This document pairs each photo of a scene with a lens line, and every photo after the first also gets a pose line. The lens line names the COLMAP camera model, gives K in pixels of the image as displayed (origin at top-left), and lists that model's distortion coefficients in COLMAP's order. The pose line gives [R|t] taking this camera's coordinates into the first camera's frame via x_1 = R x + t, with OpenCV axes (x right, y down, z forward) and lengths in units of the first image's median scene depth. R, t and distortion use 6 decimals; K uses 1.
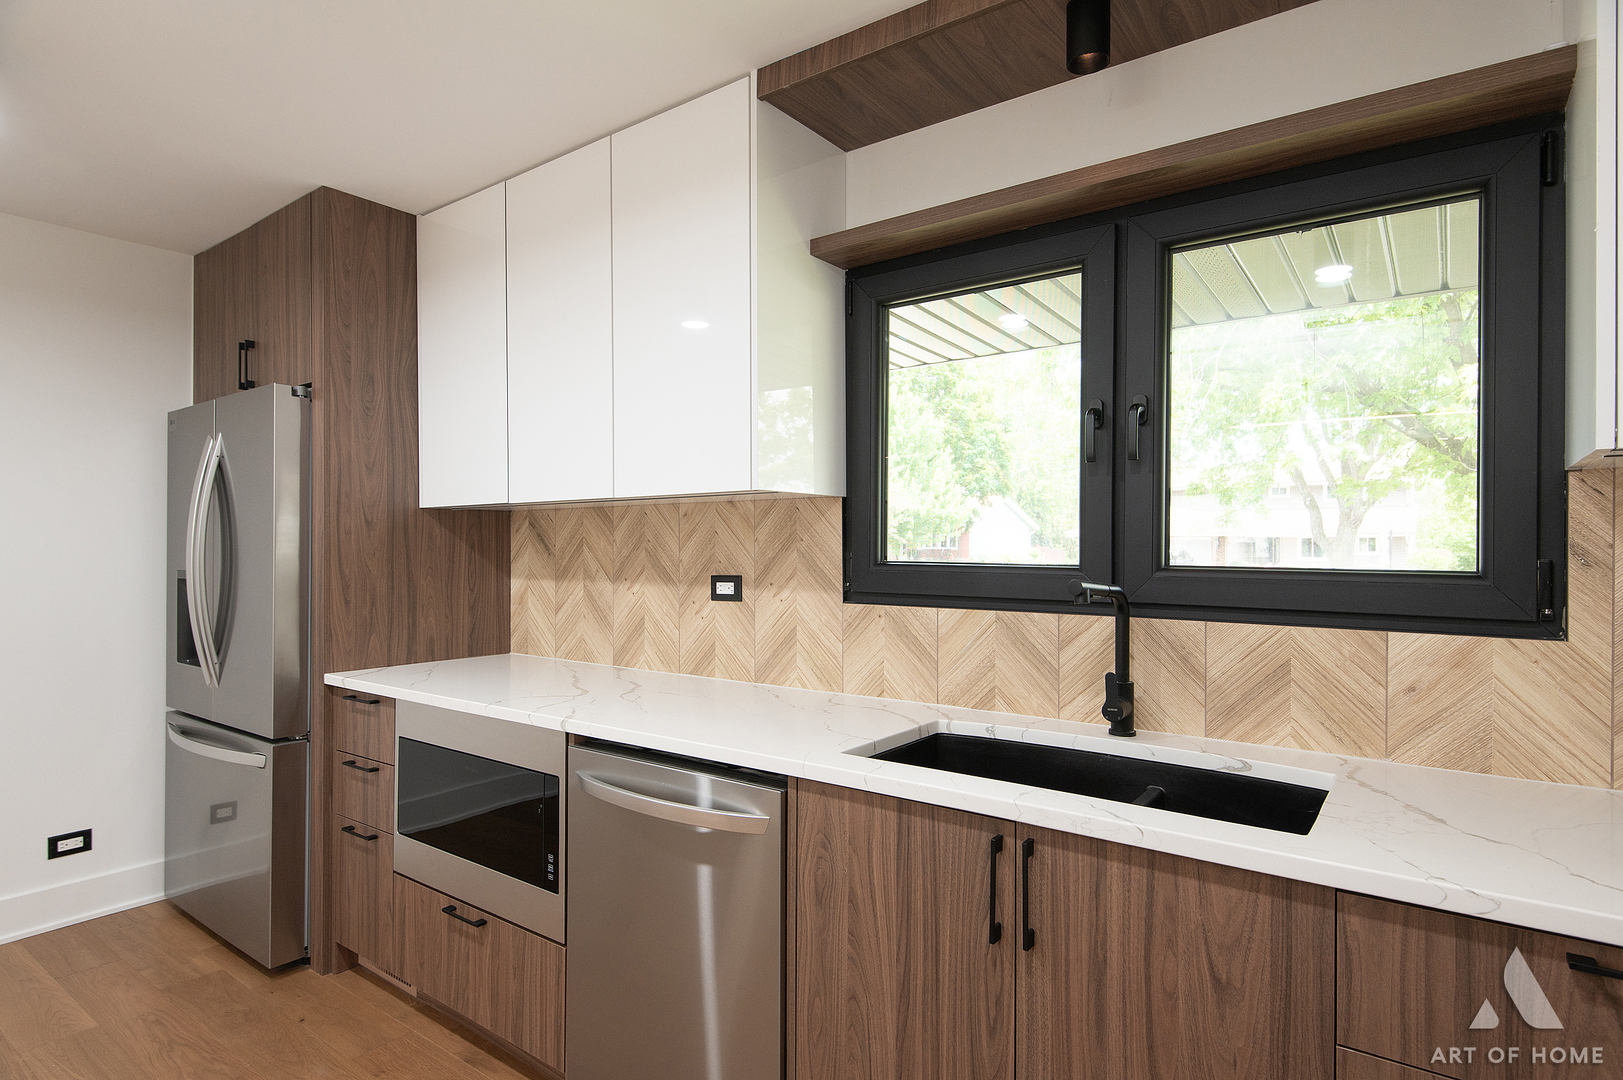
lens RADIAL K [[830.8, 0, 805.8], [0, 830.8, 548.4], [0, 0, 1]] dist [0.042318, -0.035468]
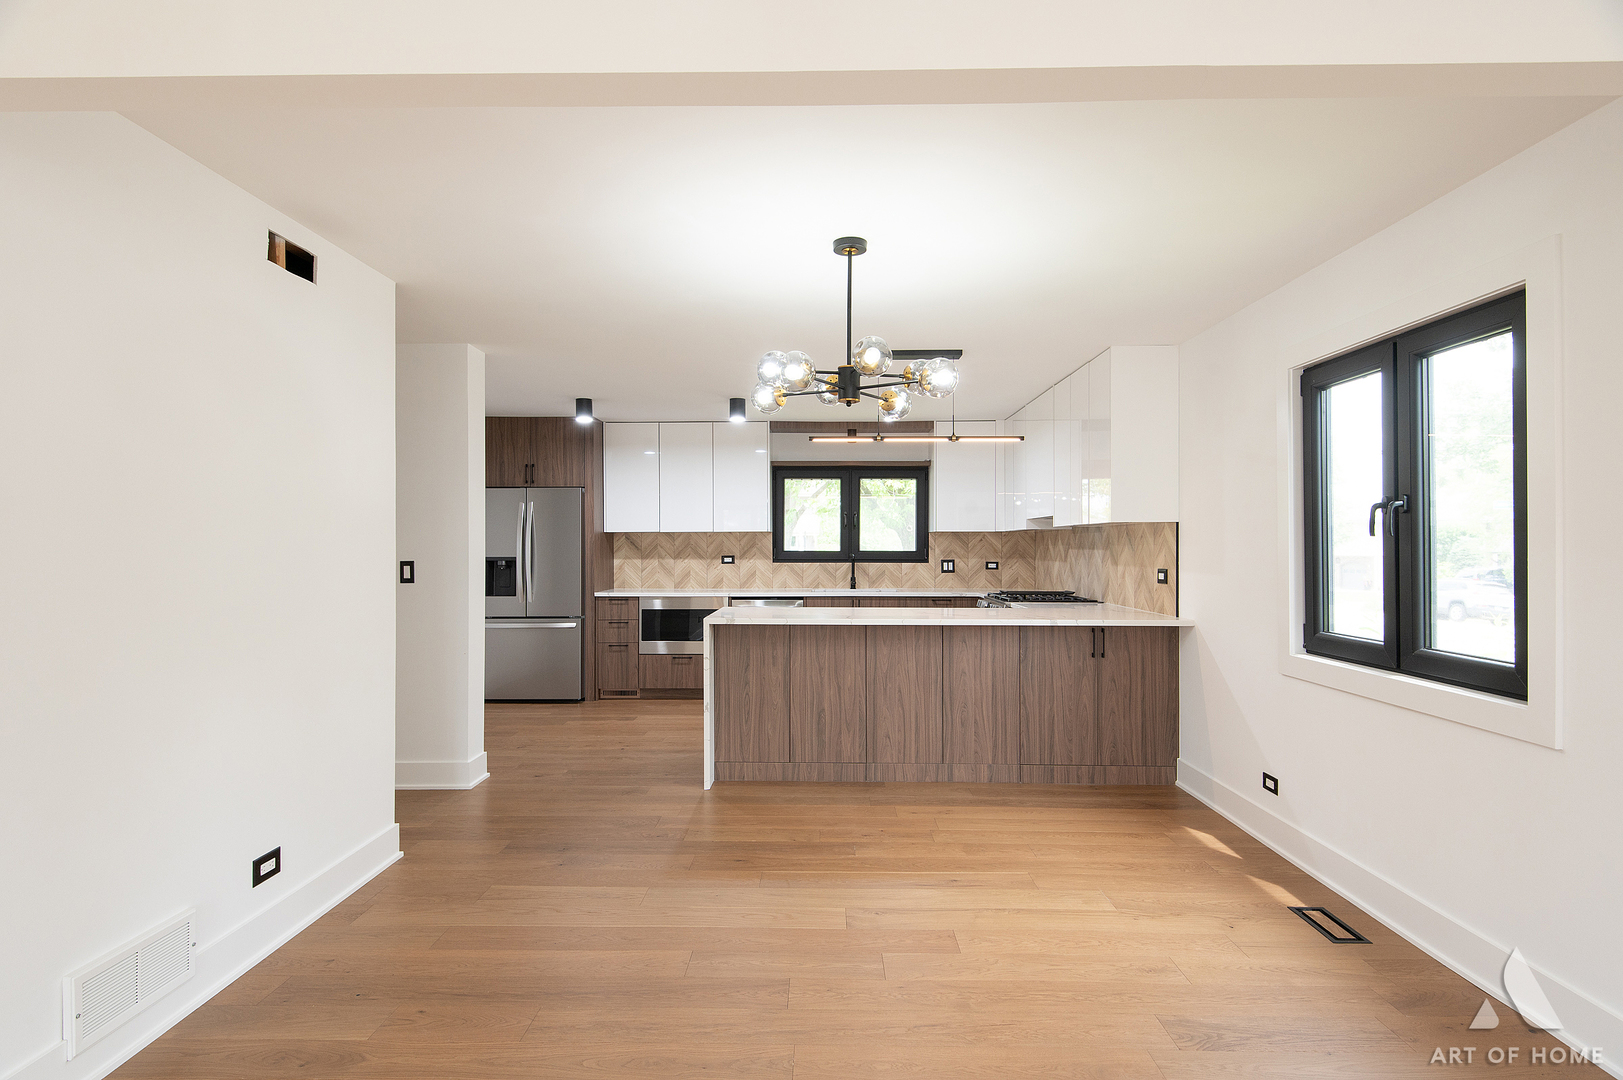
lens RADIAL K [[830.8, 0, 805.8], [0, 830.8, 548.4], [0, 0, 1]] dist [0.042318, -0.035468]
pose [[0.826007, -0.003293, 0.563650, -1.799592], [0.002991, 0.999994, 0.001459, 0.002068], [-0.563652, 0.000481, 0.826012, -1.939210]]
